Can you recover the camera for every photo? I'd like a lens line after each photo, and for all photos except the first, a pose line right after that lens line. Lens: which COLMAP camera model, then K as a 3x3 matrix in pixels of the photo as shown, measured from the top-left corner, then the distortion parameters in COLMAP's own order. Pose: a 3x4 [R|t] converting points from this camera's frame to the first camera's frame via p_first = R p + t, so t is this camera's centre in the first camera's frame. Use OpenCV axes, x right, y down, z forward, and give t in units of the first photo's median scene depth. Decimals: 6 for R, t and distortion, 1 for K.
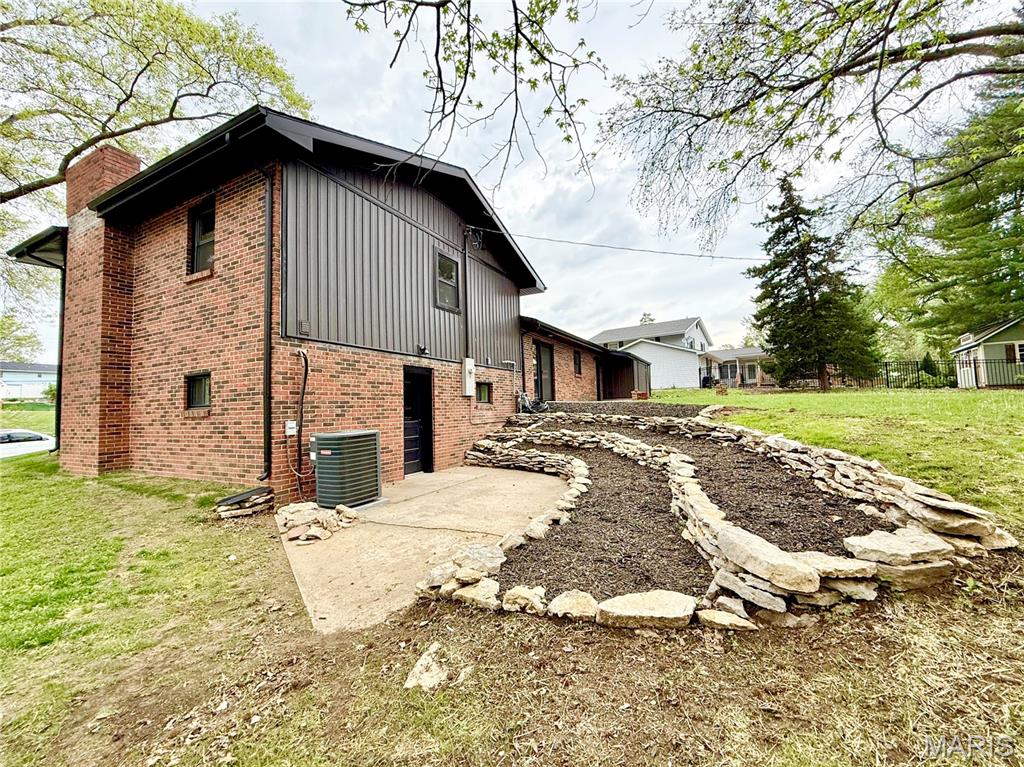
lens RADIAL K [[414.1, 0, 512.0], [0, 414.1, 383.5], [0, 0, 1]] dist [-0.000362, -0.000035]
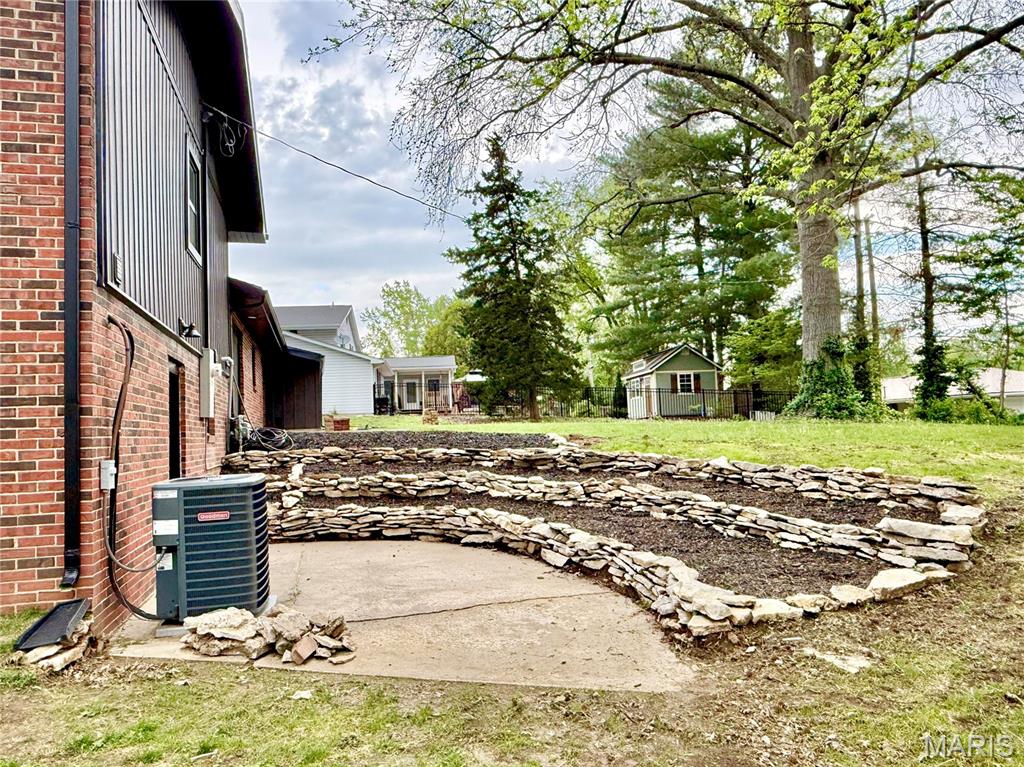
lens RADIAL K [[707.3, 0, 512.0], [0, 707.3, 383.5], [0, 0, 1]] dist [0.000845, 0.000495]
pose [[0.745948, 0.044877, 0.664491, -0.607922], [-0.022429, 0.998854, -0.042281, 0.021359], [-0.665627, 0.016636, 0.746099, 0.056450]]
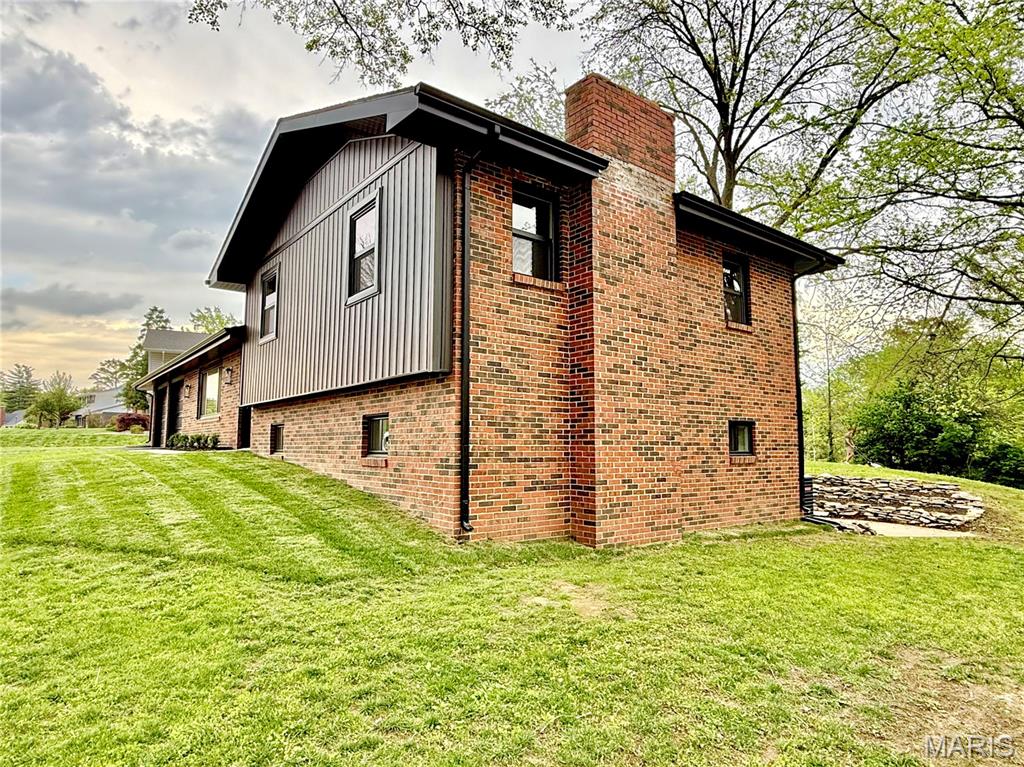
lens RADIAL K [[616.0, 0, 512.0], [0, 616.0, 383.5], [0, 0, 1]] dist [0.001073, 0.000516]
pose [[0.416773, 0.128372, 0.899901, -2.239694], [-0.066070, 0.991638, -0.110859, 0.085871], [-0.906606, -0.013254, 0.421769, 0.816551]]
